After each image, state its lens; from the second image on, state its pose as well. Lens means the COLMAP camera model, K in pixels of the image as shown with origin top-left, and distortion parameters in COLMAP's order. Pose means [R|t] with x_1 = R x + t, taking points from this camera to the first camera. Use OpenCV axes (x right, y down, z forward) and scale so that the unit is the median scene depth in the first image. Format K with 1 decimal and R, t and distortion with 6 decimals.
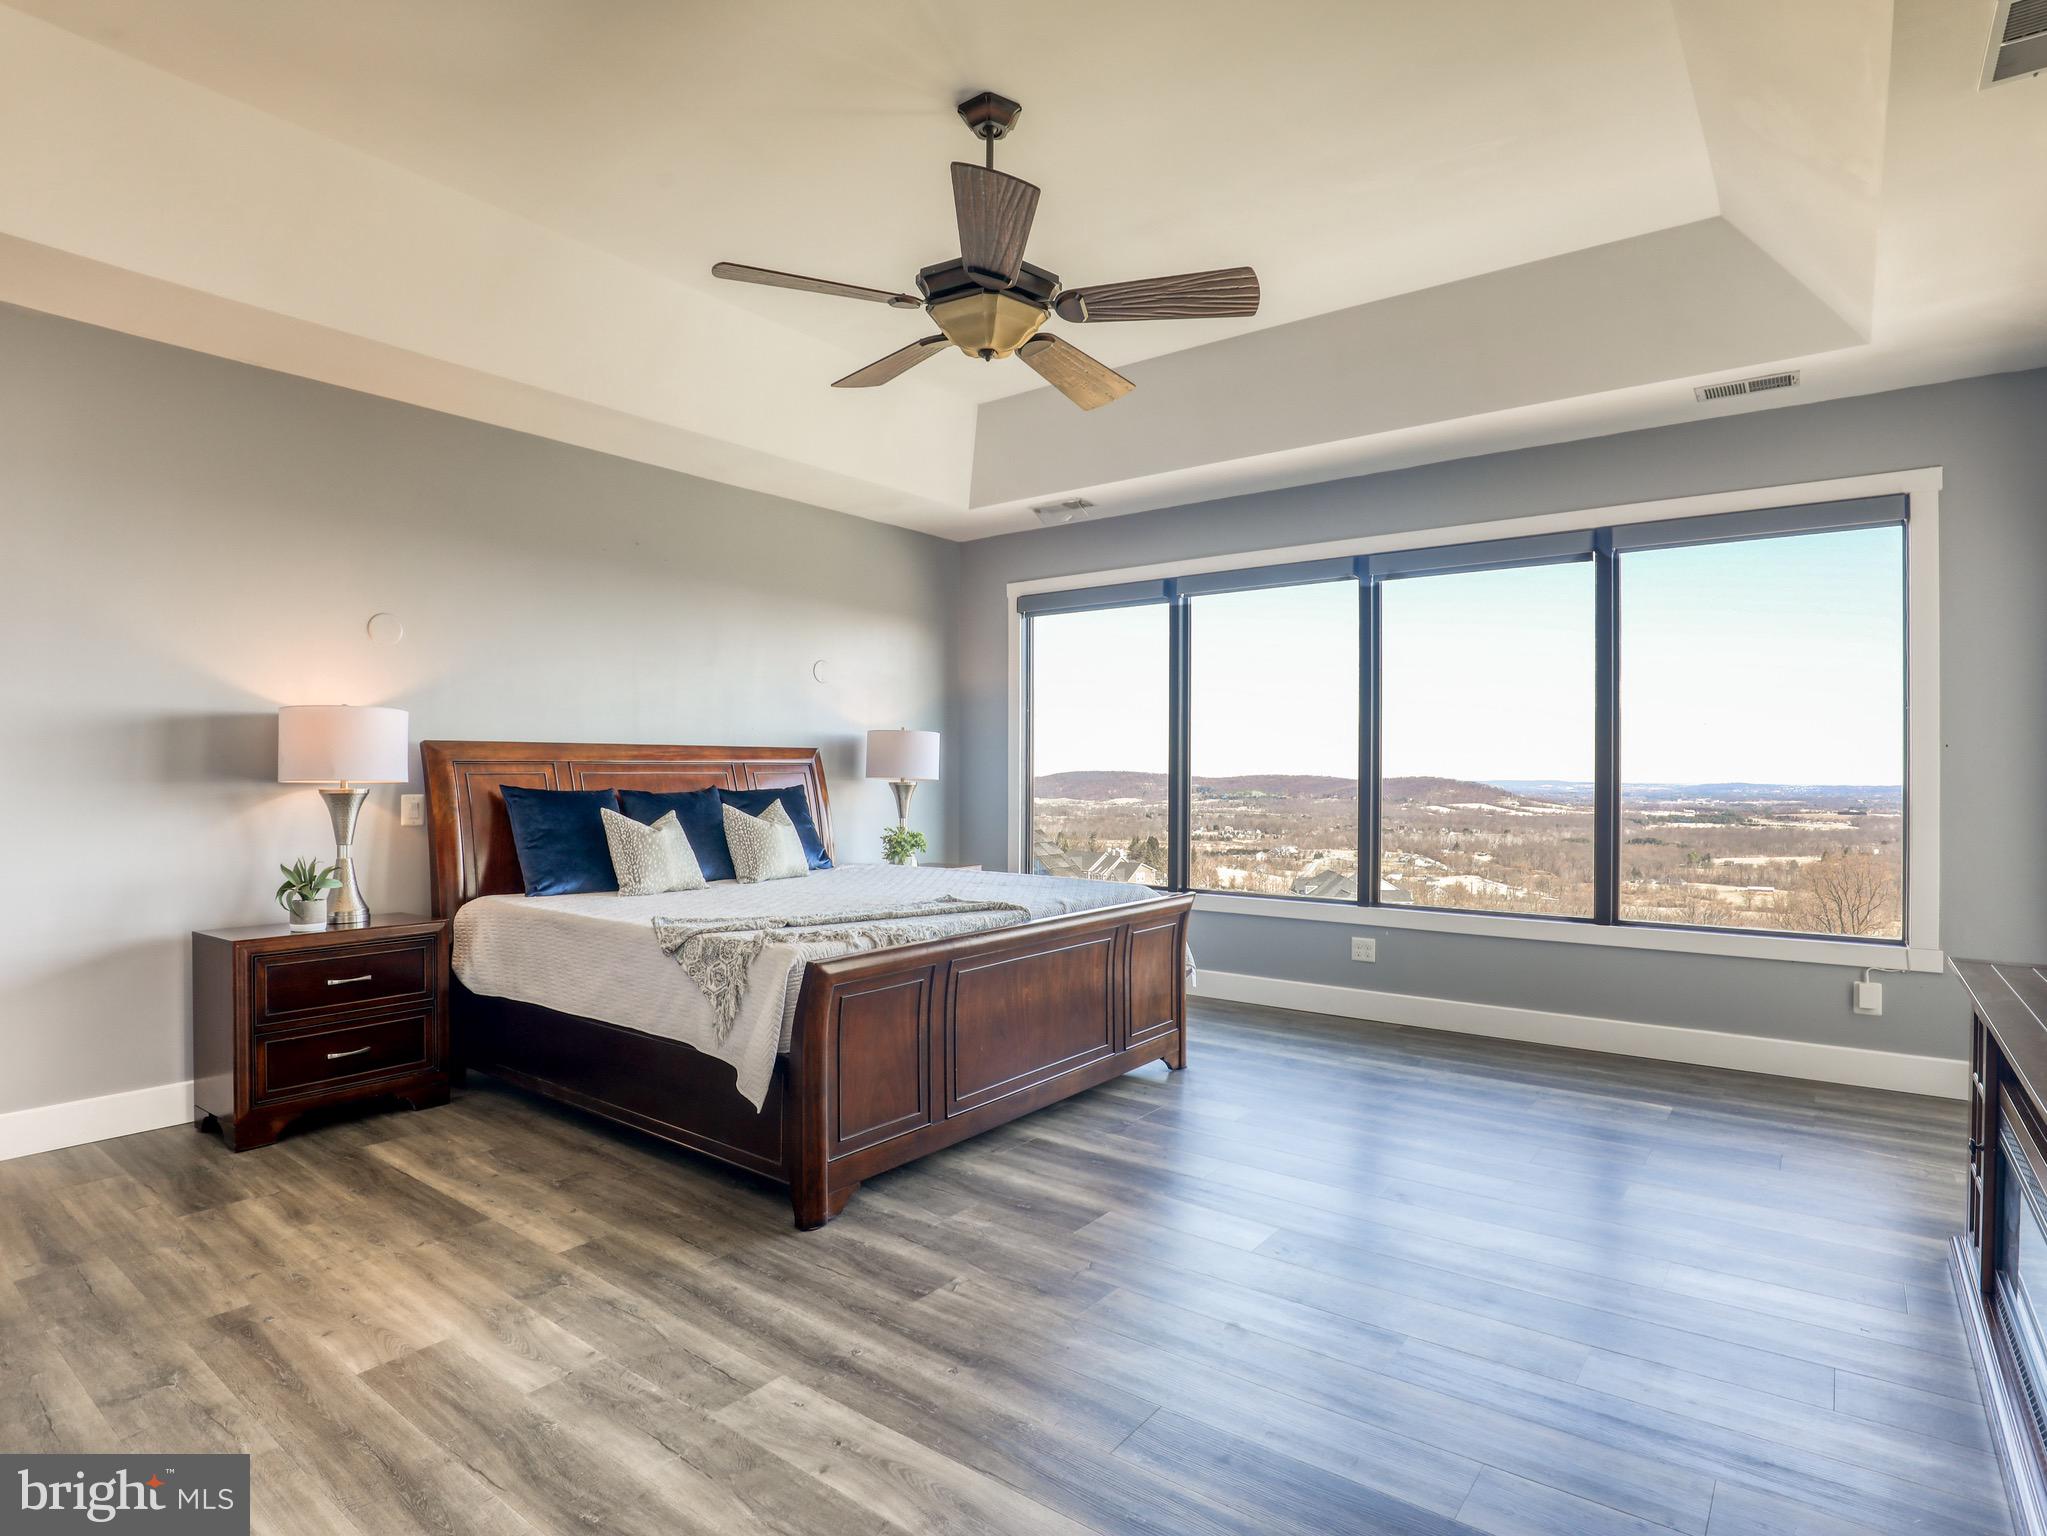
lens RADIAL K [[1079.2, 0, 1033.9], [0, 1079.2, 751.9], [0, 0, 1]] dist [-0.029054, 0.003917]
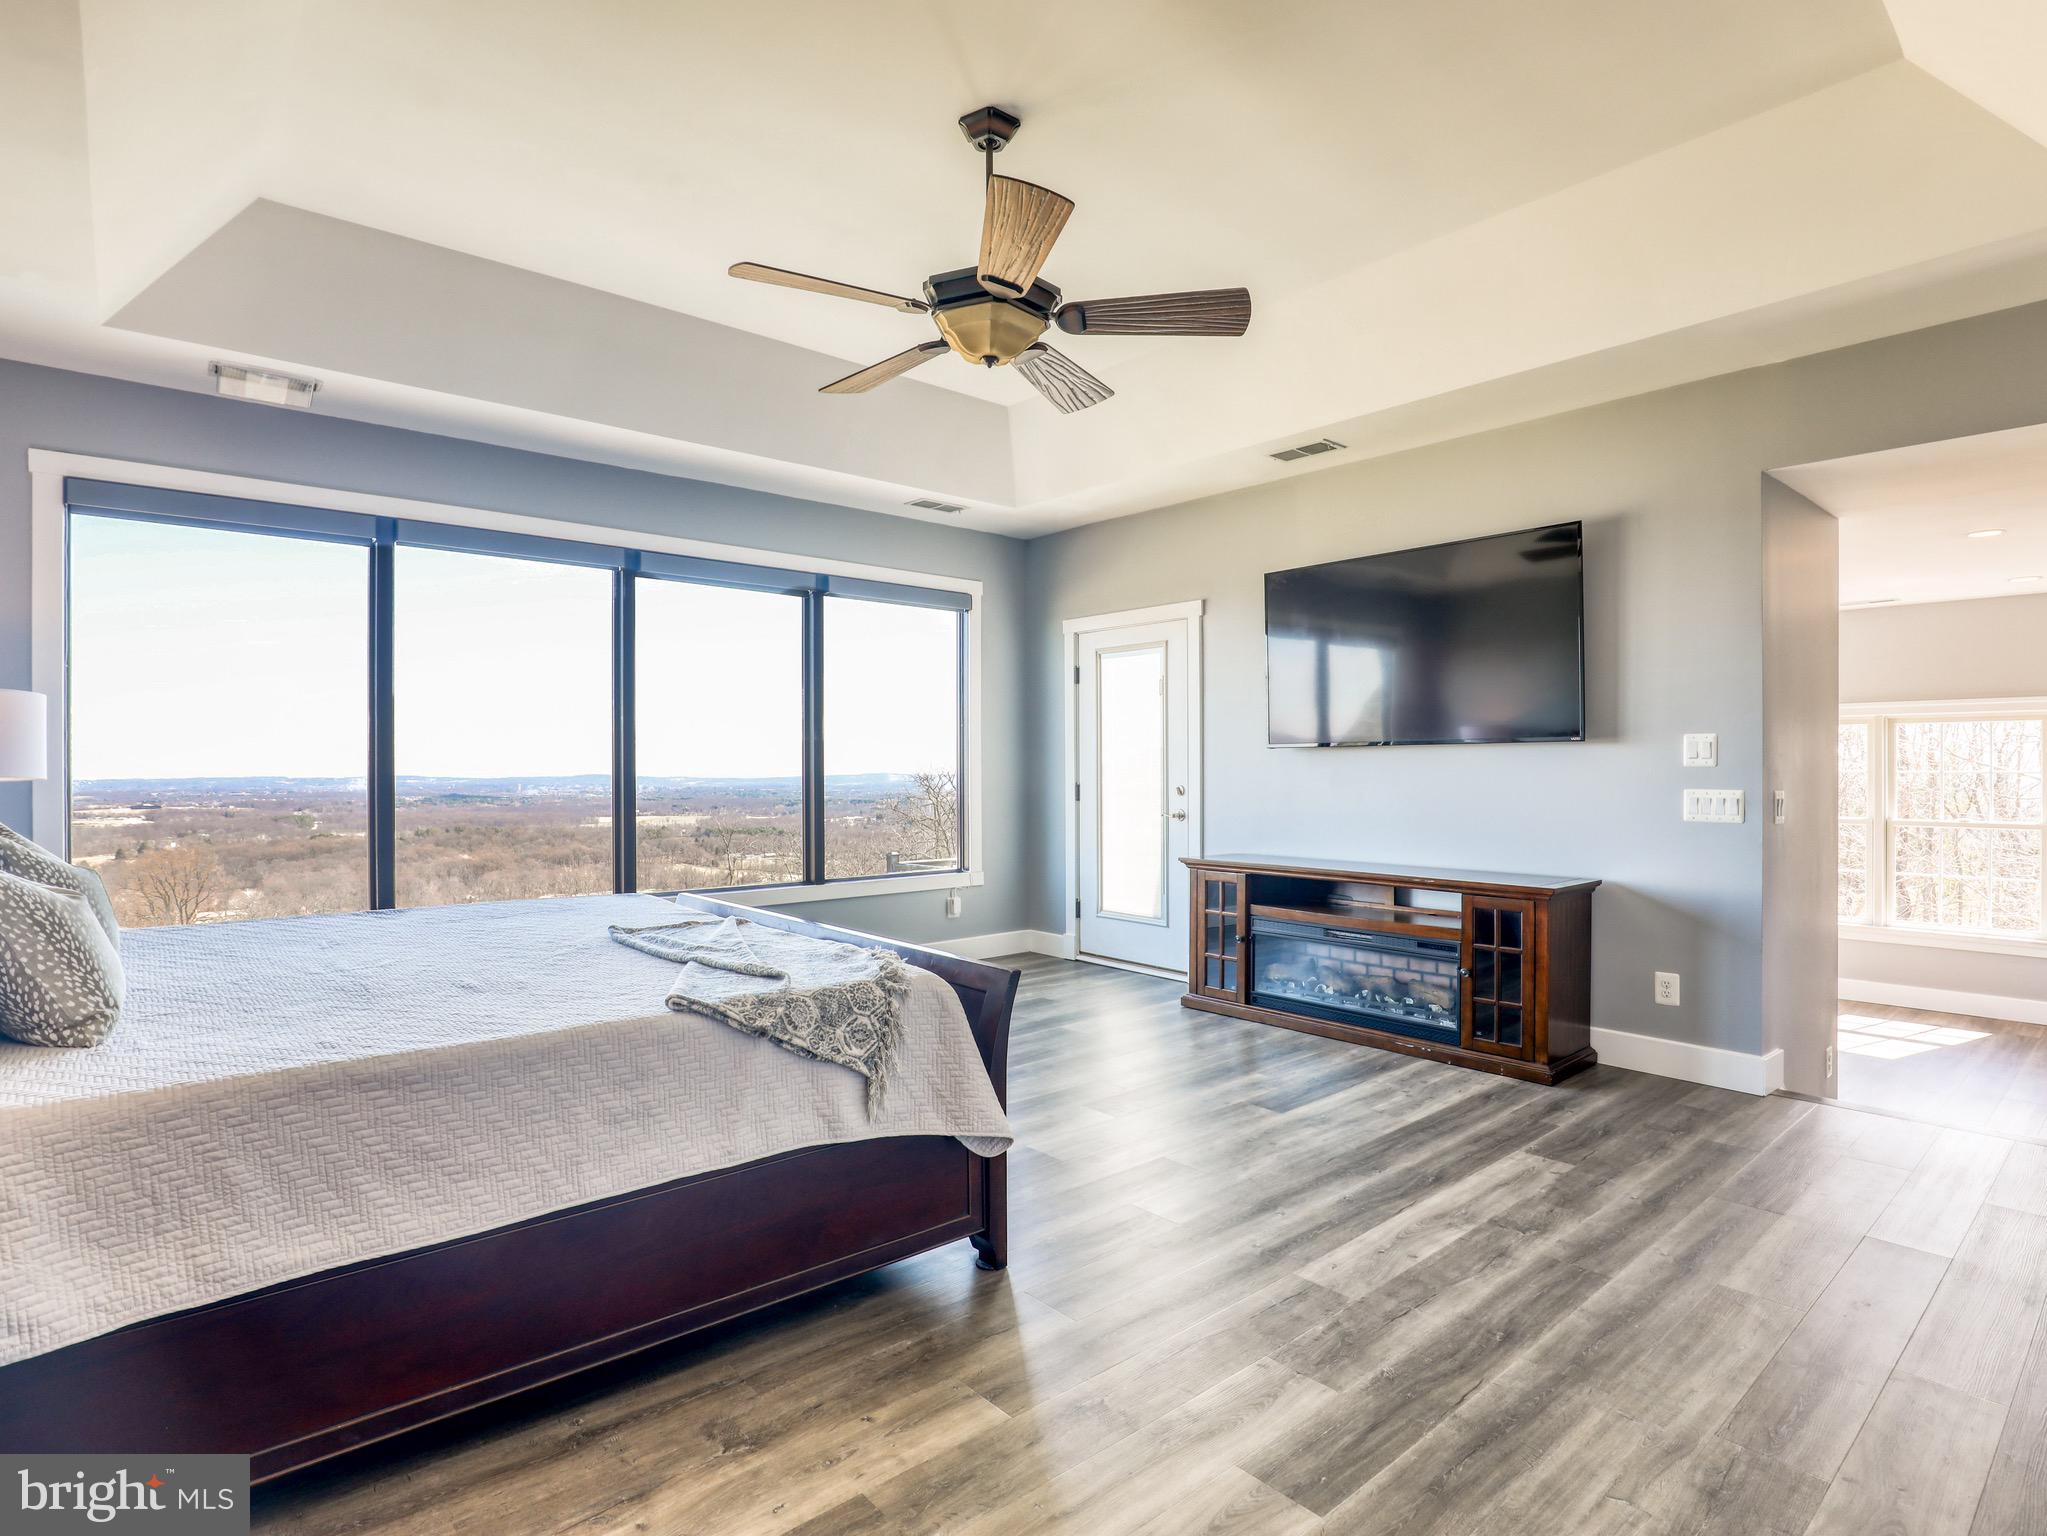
lens RADIAL K [[1079.2, 0, 1034.6], [0, 1079.2, 756.7], [0, 0, 1]] dist [-0.029054, 0.003917]
pose [[0.199221, 0.005866, 0.979937, -0.766457], [-0.017044, 0.999852, -0.002520, 0.008388], [-0.979806, -0.016200, 0.199291, 0.550643]]
